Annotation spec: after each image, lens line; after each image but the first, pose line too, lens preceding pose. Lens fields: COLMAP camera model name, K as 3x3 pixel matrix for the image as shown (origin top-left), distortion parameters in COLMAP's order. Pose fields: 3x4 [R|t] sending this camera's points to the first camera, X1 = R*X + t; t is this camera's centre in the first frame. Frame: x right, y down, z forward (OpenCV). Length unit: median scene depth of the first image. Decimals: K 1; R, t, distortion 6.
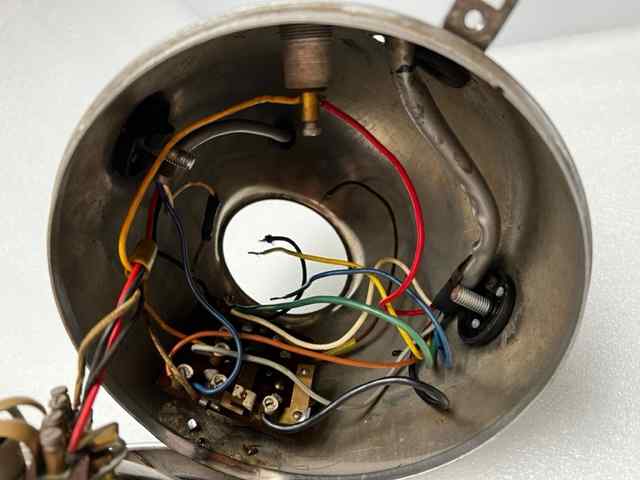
lens RADIAL K [[522.8, 0, 320.0], [0, 522.8, 240.0], [0, 0, 1]] dist [0.012941, -0.000502]
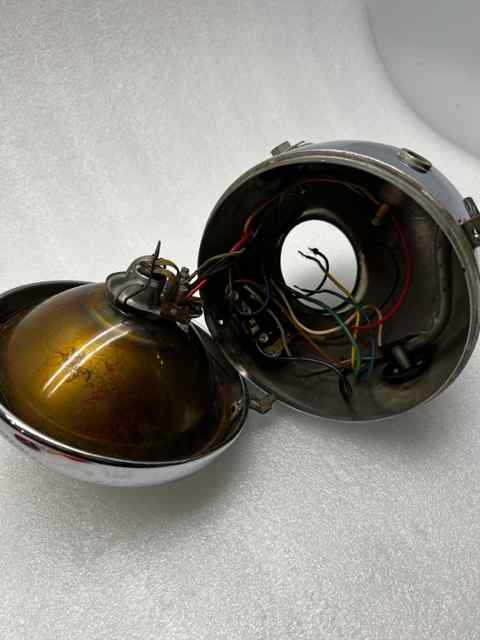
lens RADIAL K [[522.8, 0, 201.3], [0, 522.8, 319.8], [0, 0, 1]] dist [0.012941, -0.000502]
pose [[0.813137, 0.562685, -0.148976, -0.037412], [-0.516896, 0.815715, 0.259669, -0.080216], [0.267634, -0.134141, 0.954138, -0.697500]]
